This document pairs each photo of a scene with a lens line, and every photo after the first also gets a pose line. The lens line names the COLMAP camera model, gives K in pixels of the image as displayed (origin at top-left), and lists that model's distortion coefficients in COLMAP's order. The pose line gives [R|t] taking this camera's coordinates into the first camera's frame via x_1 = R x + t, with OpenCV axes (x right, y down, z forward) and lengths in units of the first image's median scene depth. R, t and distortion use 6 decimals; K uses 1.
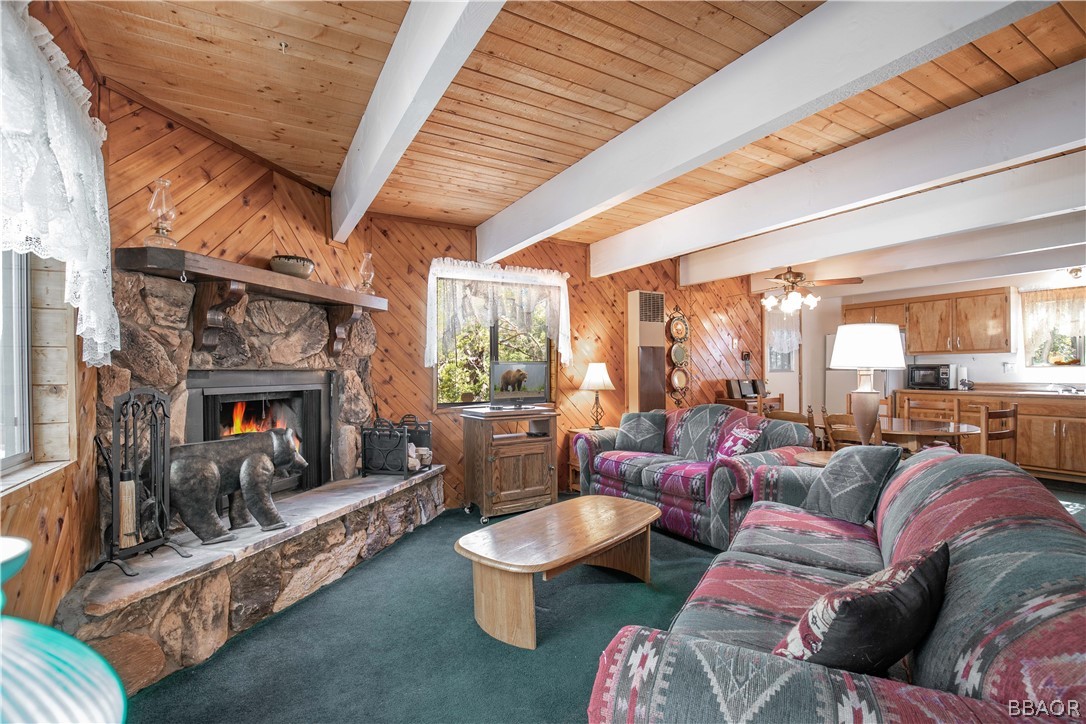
lens RADIAL K [[498.5, 0, 544.2], [0, 498.5, 372.5], [0, 0, 1]] dist [-0.037688, 0.006520]
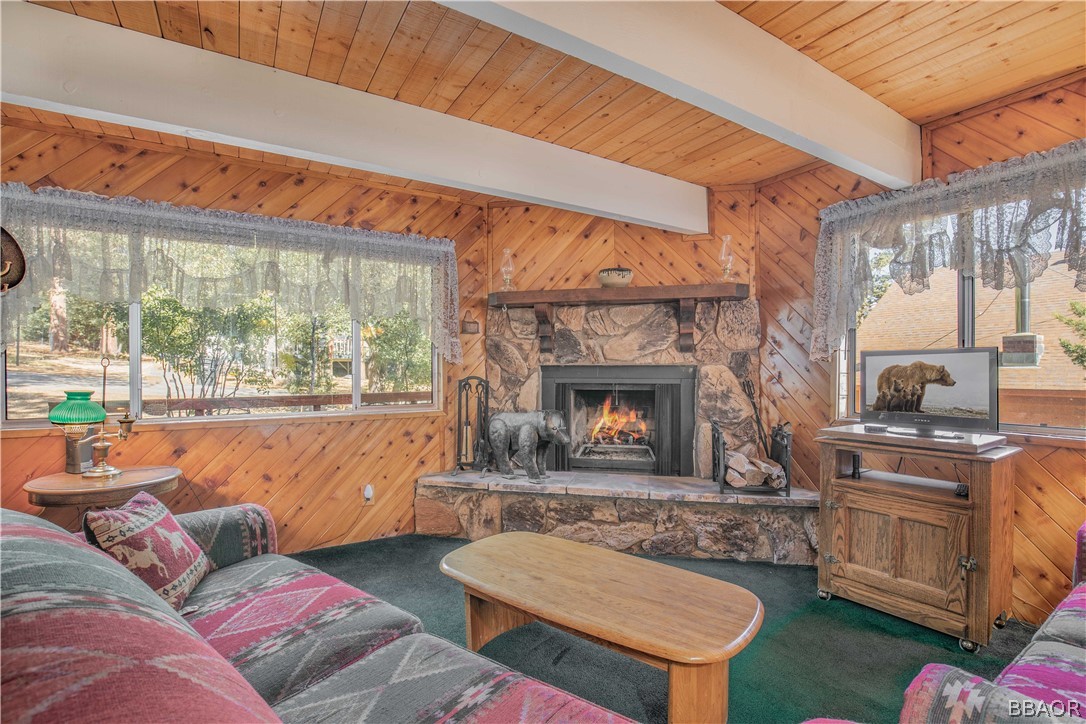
lens RADIAL K [[498.5, 0, 544.2], [0, 498.5, 372.5], [0, 0, 1]] dist [-0.037688, 0.006520]
pose [[0.034475, 0.014453, -0.999301, 0.658541], [-0.002360, 0.999894, 0.014380, -0.004767], [0.999403, 0.001862, 0.034506, 0.784256]]
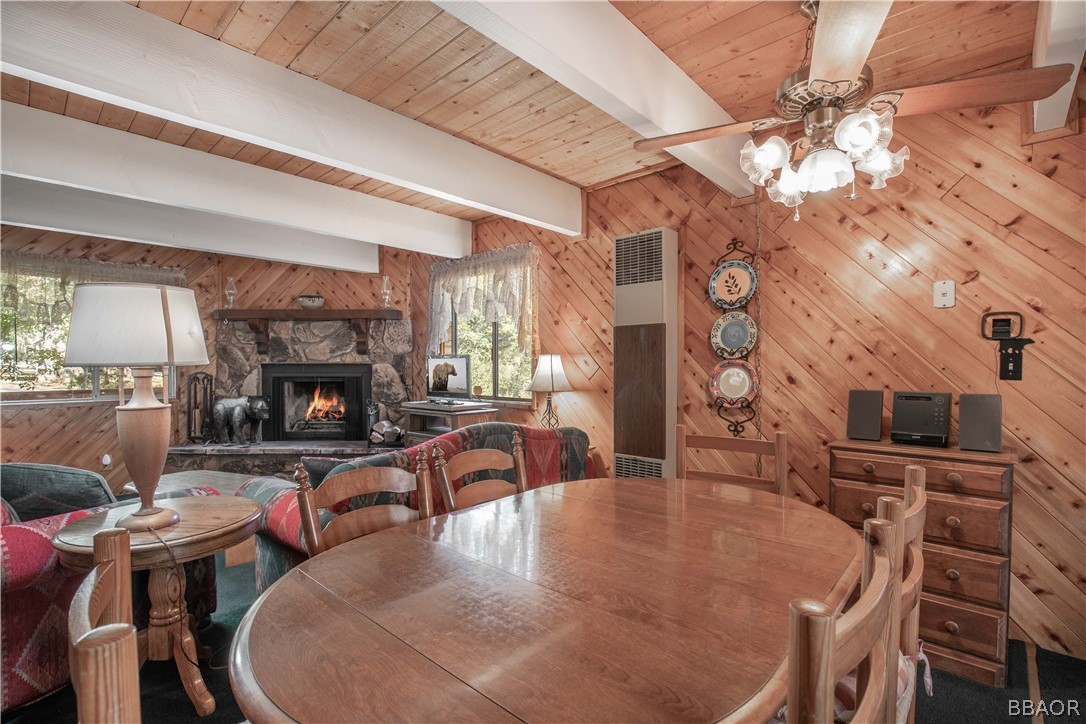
lens RADIAL K [[498.5, 0, 544.2], [0, 498.5, 372.5], [0, 0, 1]] dist [-0.037688, 0.006520]
pose [[0.304904, 0.020158, -0.952170, 1.294750], [-0.003958, 0.999794, 0.019899, -0.011758], [0.952375, -0.002299, 0.304921, 1.227984]]
